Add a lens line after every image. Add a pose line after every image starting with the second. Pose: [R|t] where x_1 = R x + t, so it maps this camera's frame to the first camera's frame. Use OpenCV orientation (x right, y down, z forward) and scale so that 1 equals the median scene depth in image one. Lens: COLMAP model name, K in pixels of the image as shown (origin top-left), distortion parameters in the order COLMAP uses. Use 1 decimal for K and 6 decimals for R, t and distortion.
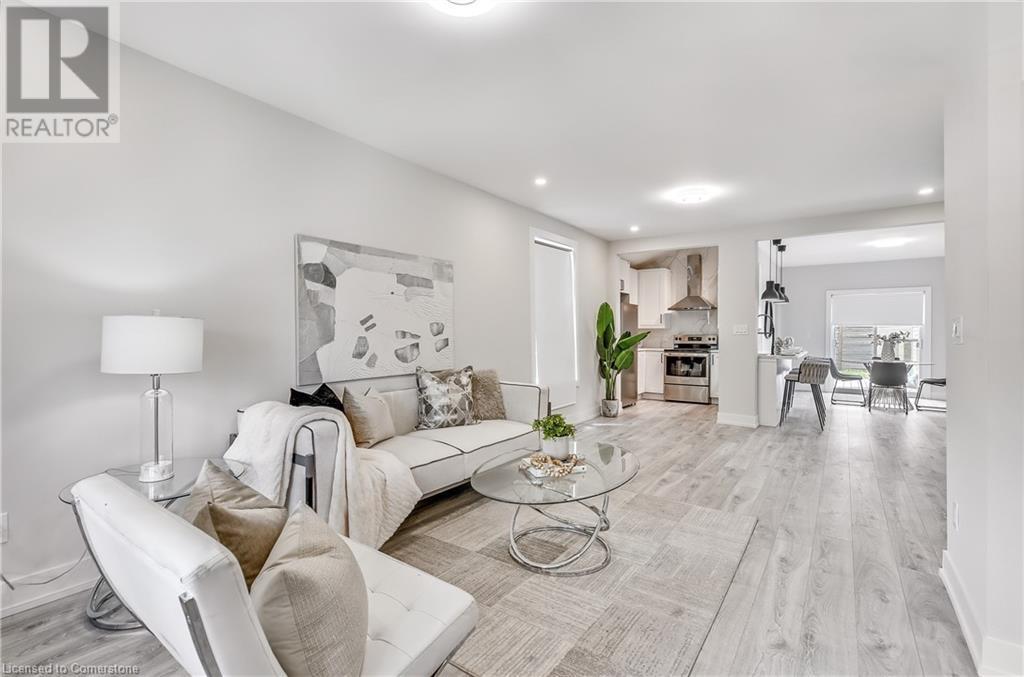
lens RADIAL K [[461.2, 0, 510.2], [0, 461.2, 334.3], [0, 0, 1]] dist [0.000521, 0.000031]
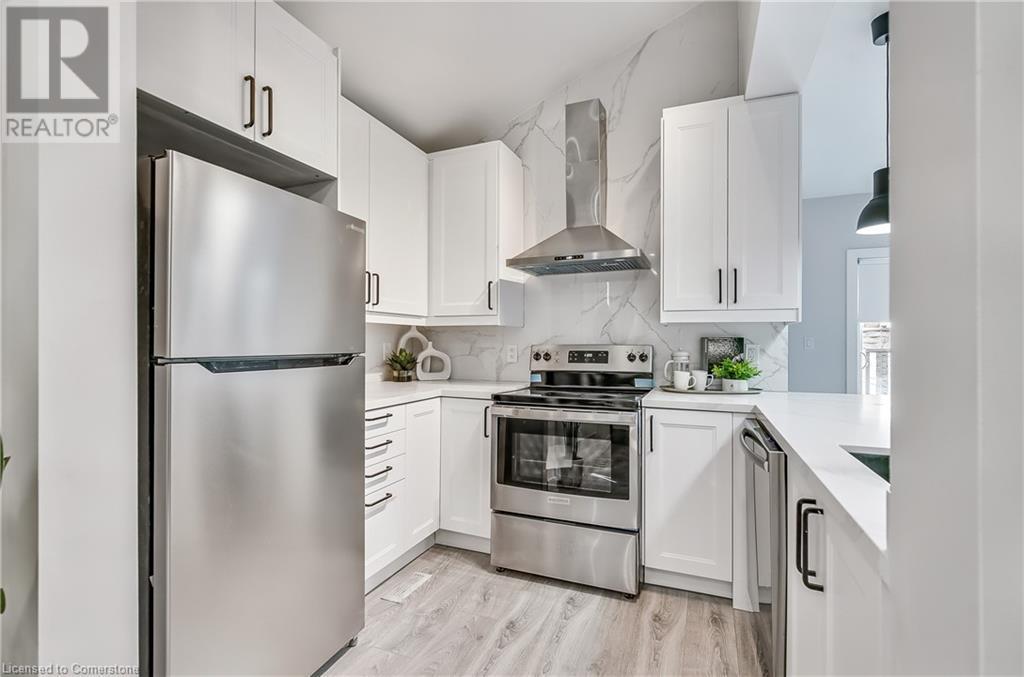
lens RADIAL K [[460.6, 0, 512.0], [0, 460.6, 338.5], [0, 0, 1]] dist [-0.000281, -0.000276]
pose [[0.973499, -0.000592, 0.228691, 0.624905], [0.003368, 0.999925, -0.011752, 0.001429], [-0.228667, 0.012211, 0.973428, 1.589959]]
